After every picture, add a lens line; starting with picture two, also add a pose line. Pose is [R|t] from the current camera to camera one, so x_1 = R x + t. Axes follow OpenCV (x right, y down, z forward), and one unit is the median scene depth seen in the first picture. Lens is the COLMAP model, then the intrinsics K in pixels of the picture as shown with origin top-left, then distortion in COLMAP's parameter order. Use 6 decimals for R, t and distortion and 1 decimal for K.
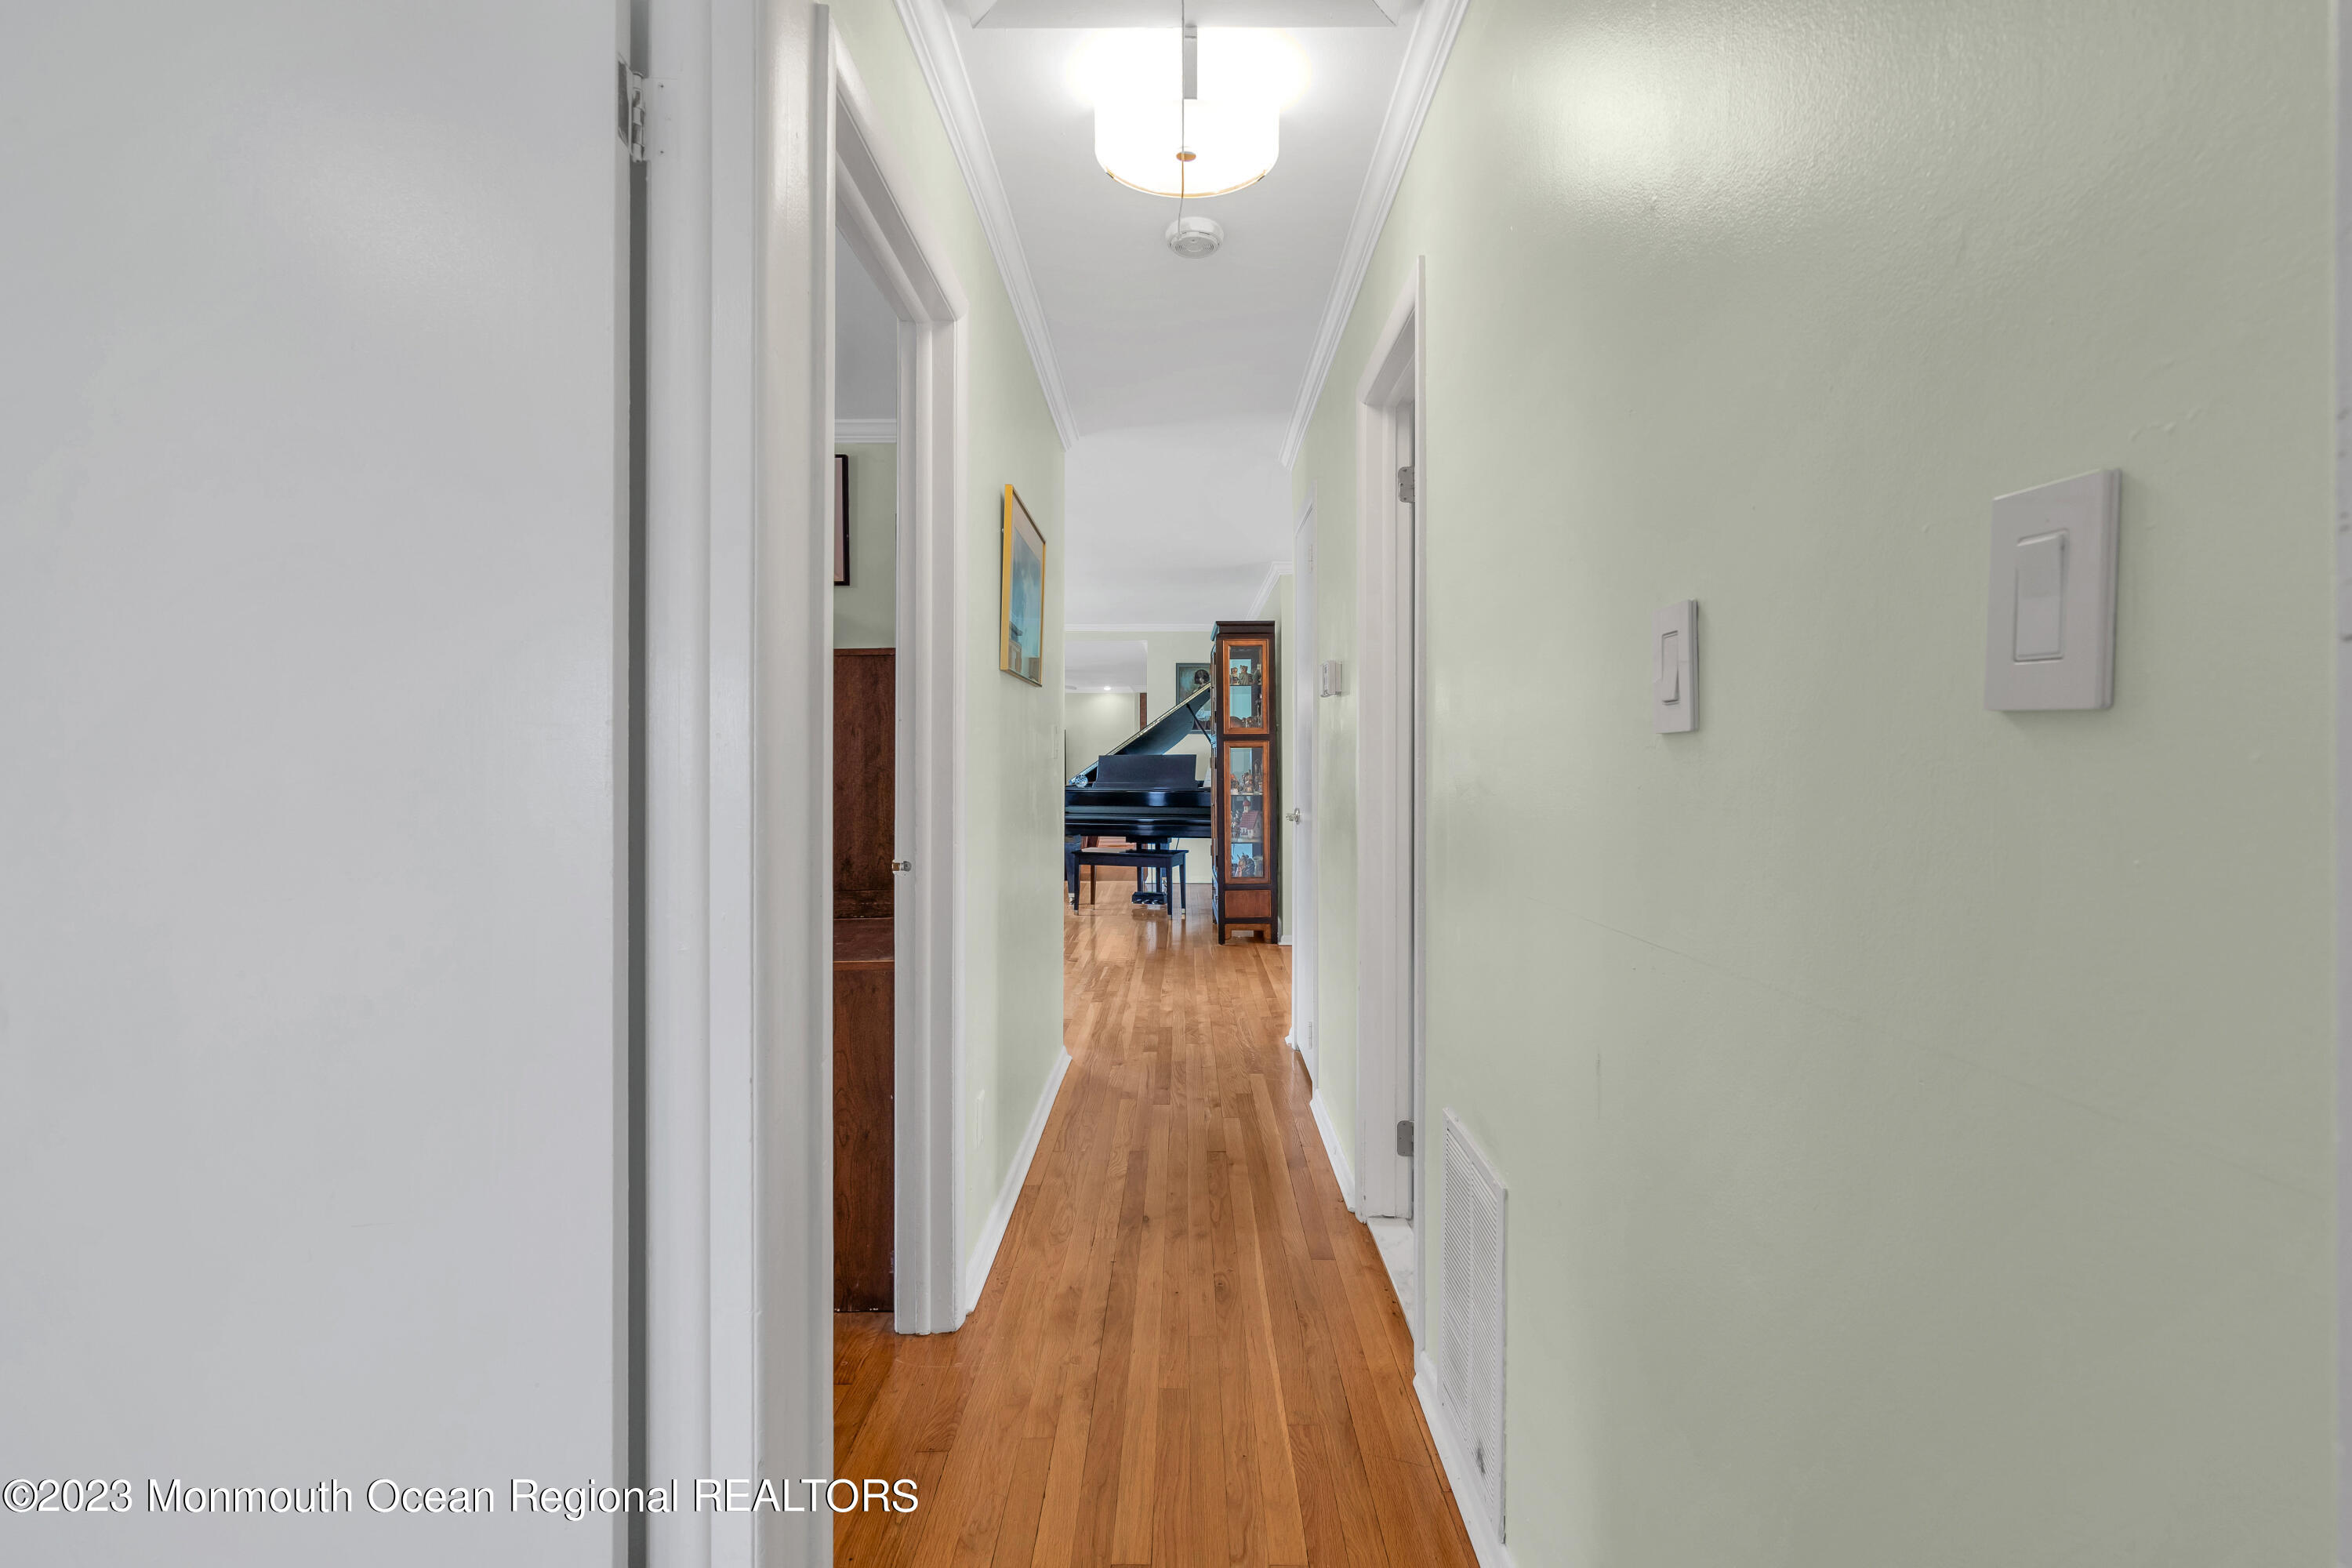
lens RADIAL K [[1068.9, 0, 1176.0], [0, 1068.9, 784.0], [0, 0, 1]] dist [0.000434, -0.000065]
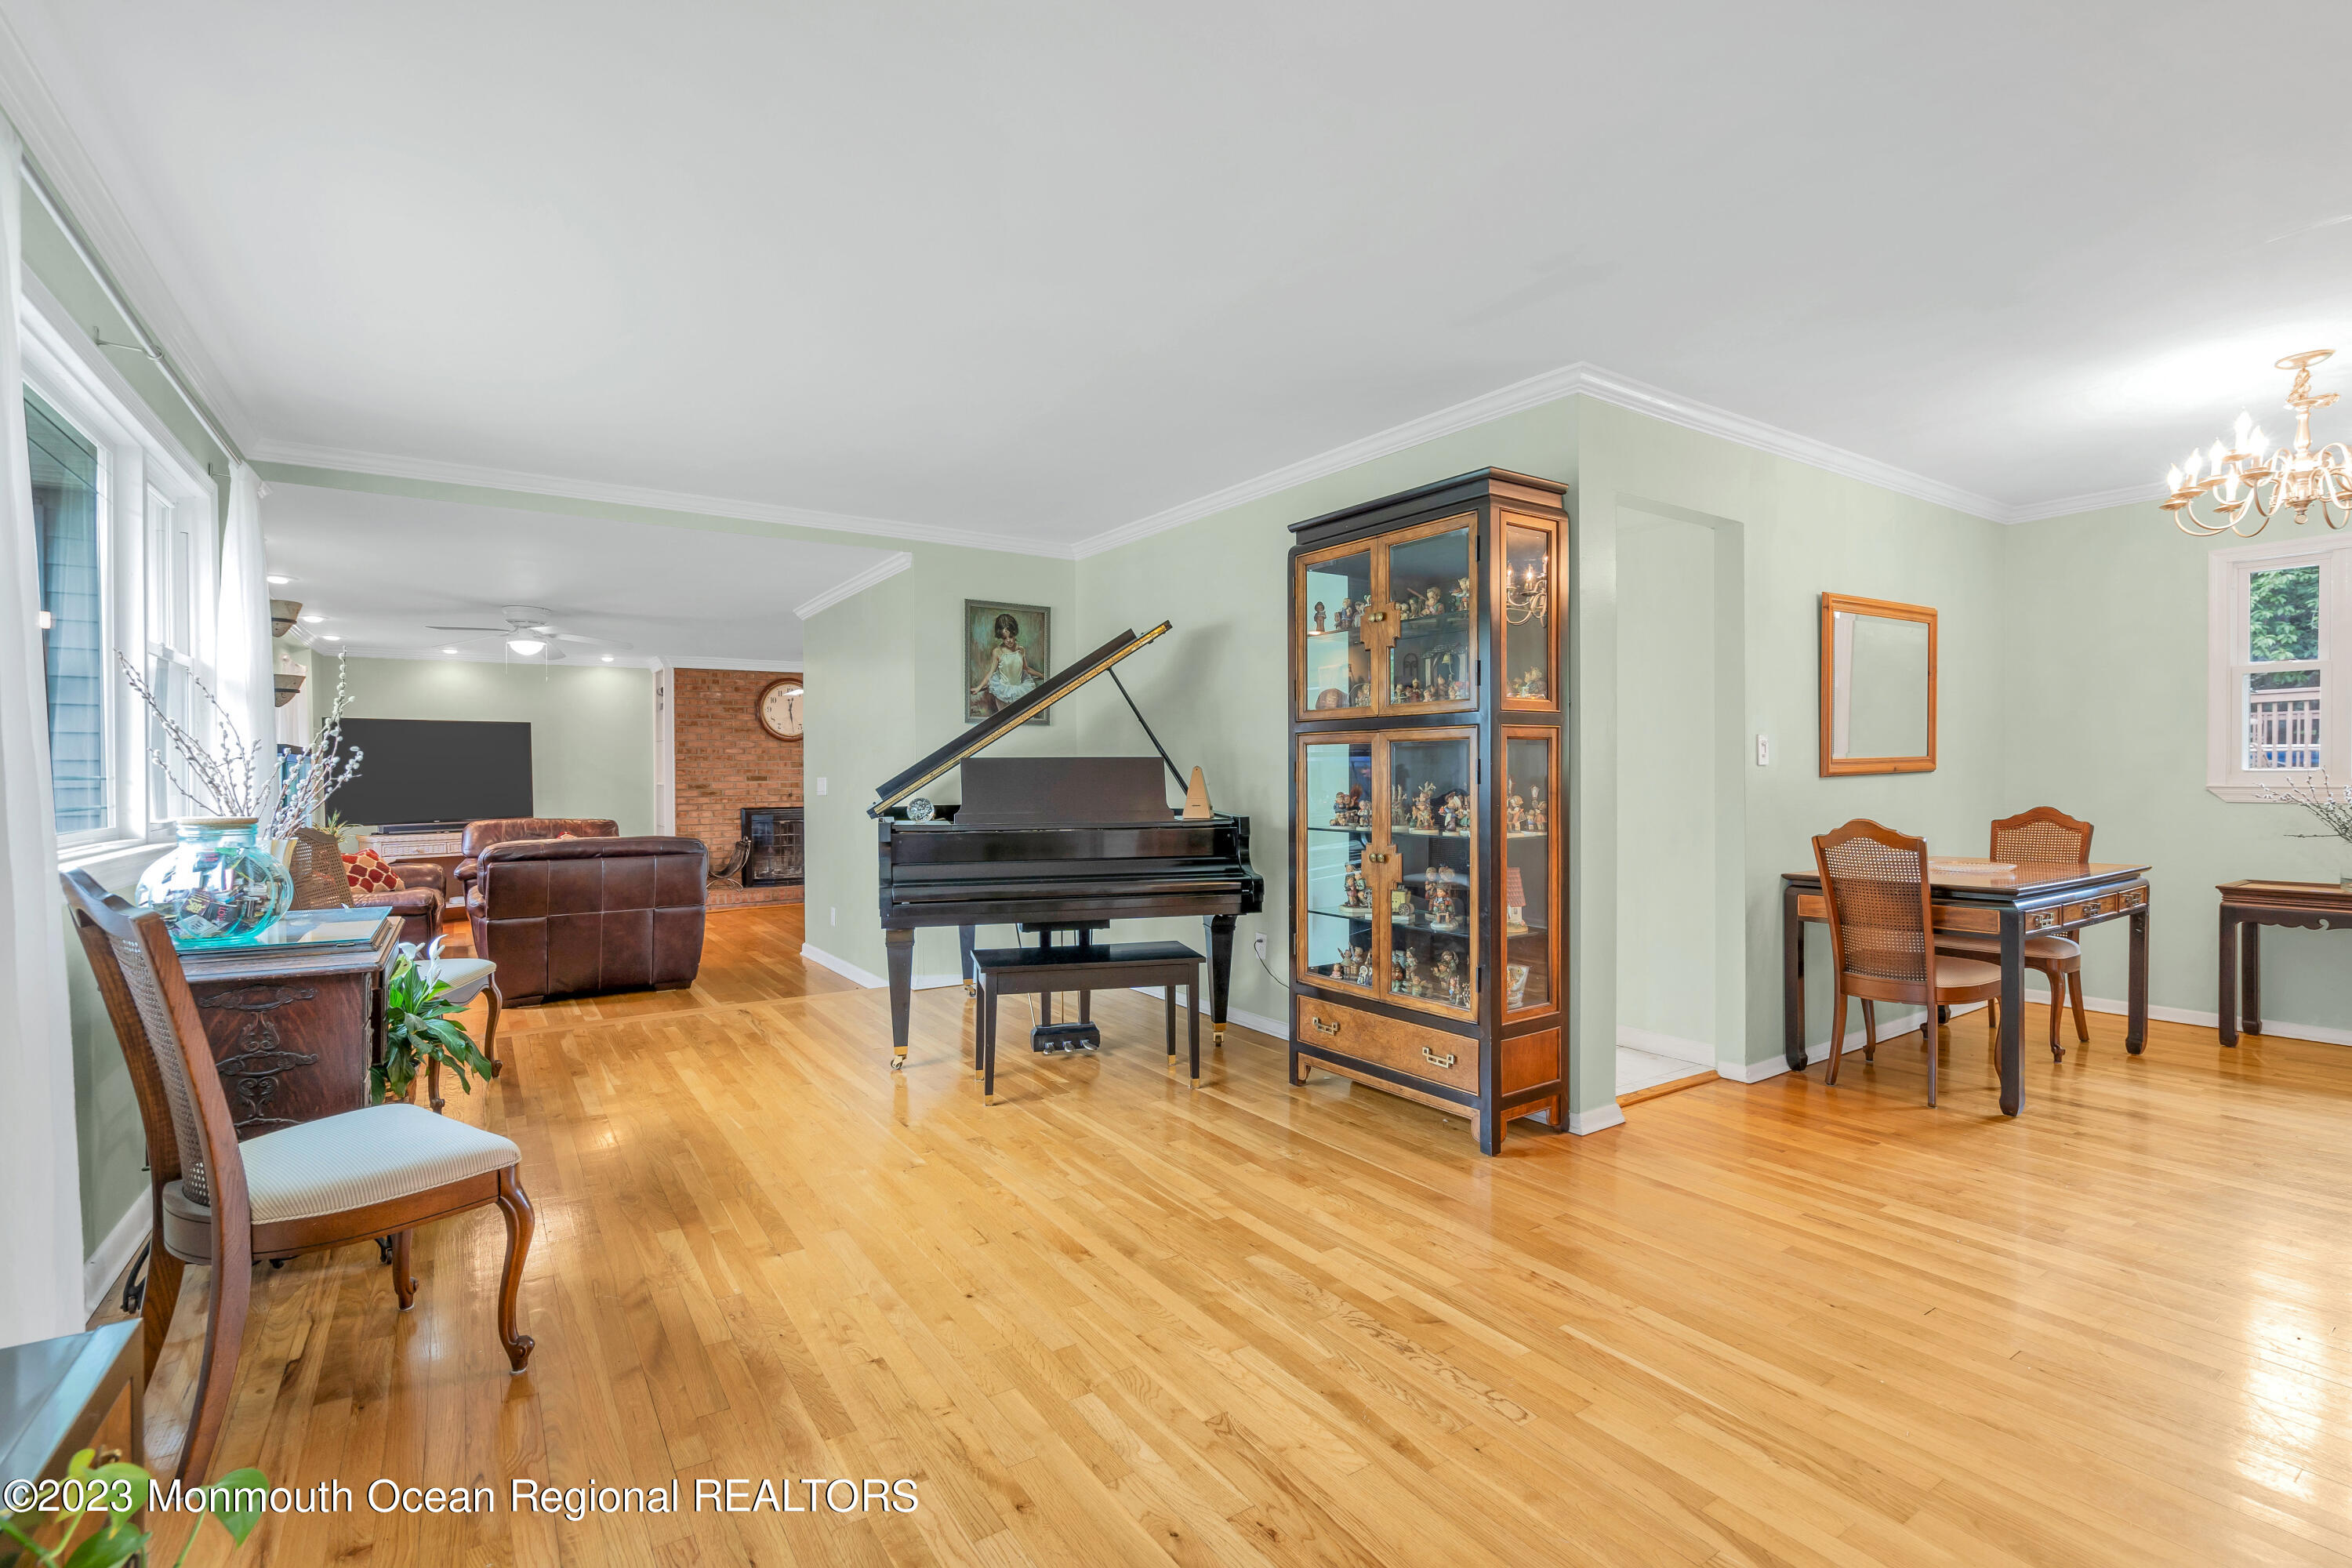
lens RADIAL K [[1068.9, 0, 1176.0], [0, 1068.9, 784.0], [0, 0, 1]] dist [0.000434, -0.000065]
pose [[0.829940, -0.009796, 0.557767, -0.263755], [0.015945, 0.999854, -0.006165, -0.010957], [-0.557625, 0.014010, 0.829975, 0.544768]]
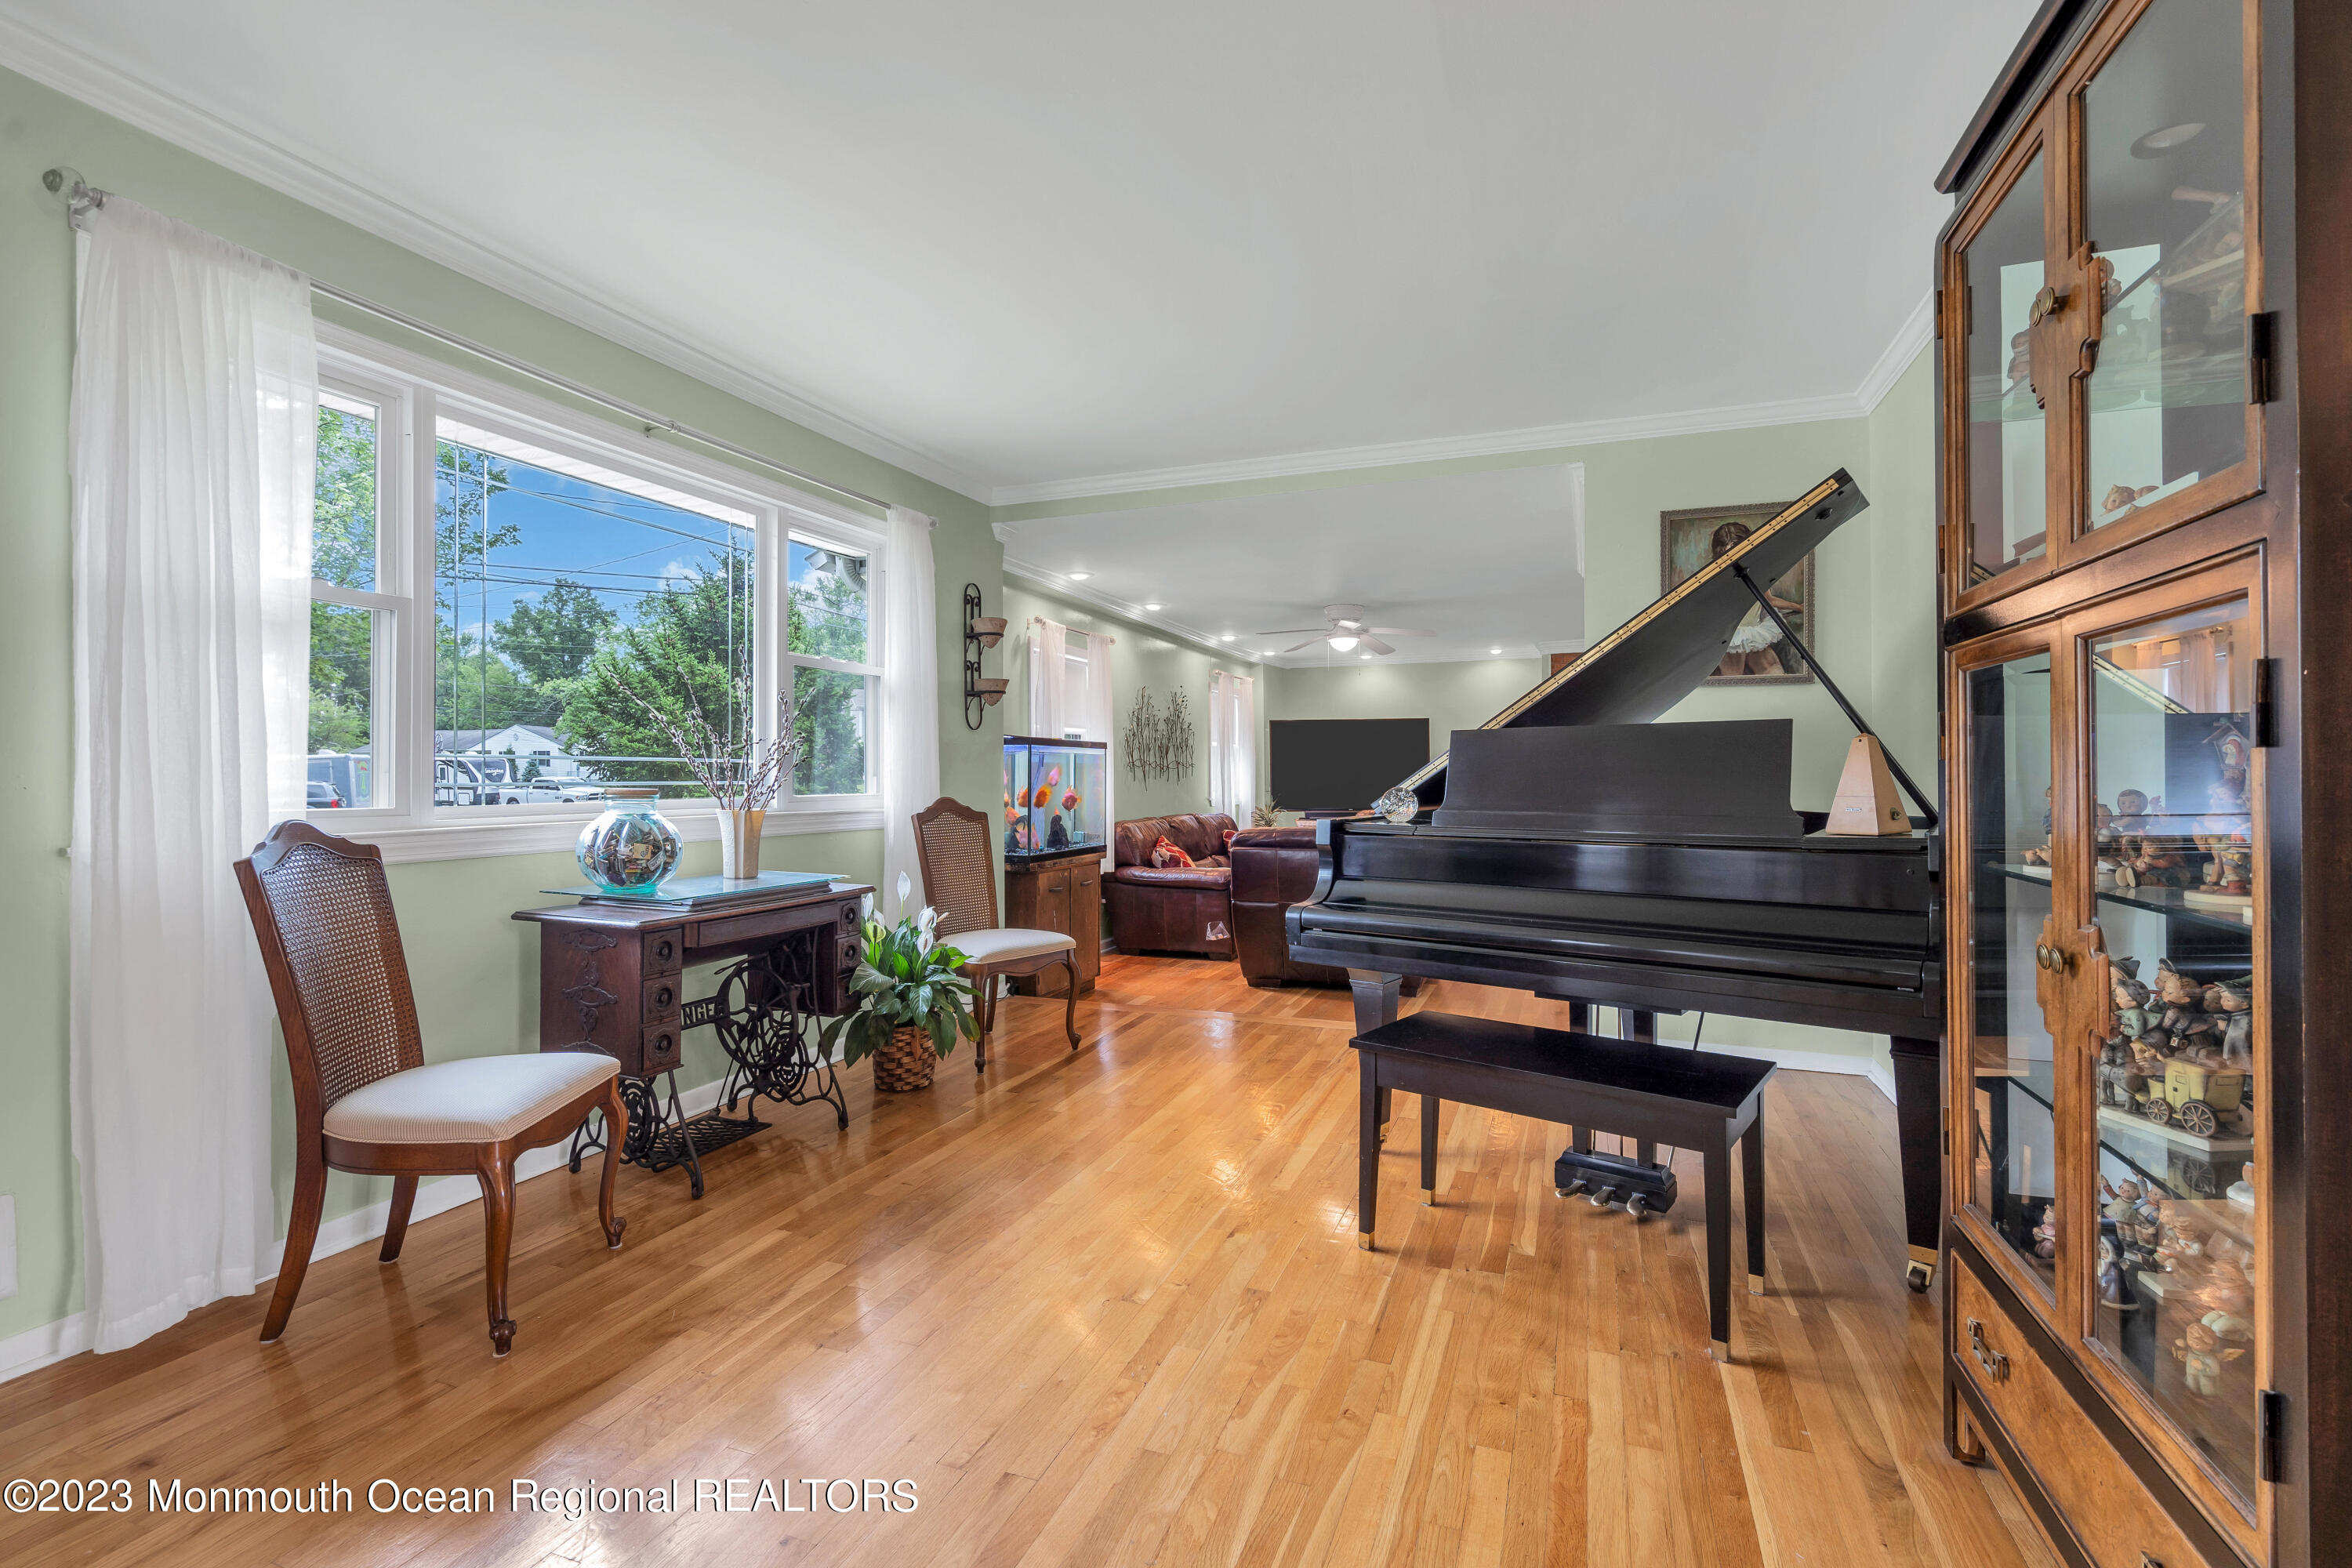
lens RADIAL K [[1068.9, 0, 1176.0], [0, 1068.9, 784.0], [0, 0, 1]] dist [0.000434, -0.000065]
pose [[0.934758, -0.001479, -0.355283, -0.032564], [-0.002564, 0.999937, -0.010909, -0.006918], [0.355277, 0.011109, 0.934695, 0.657927]]
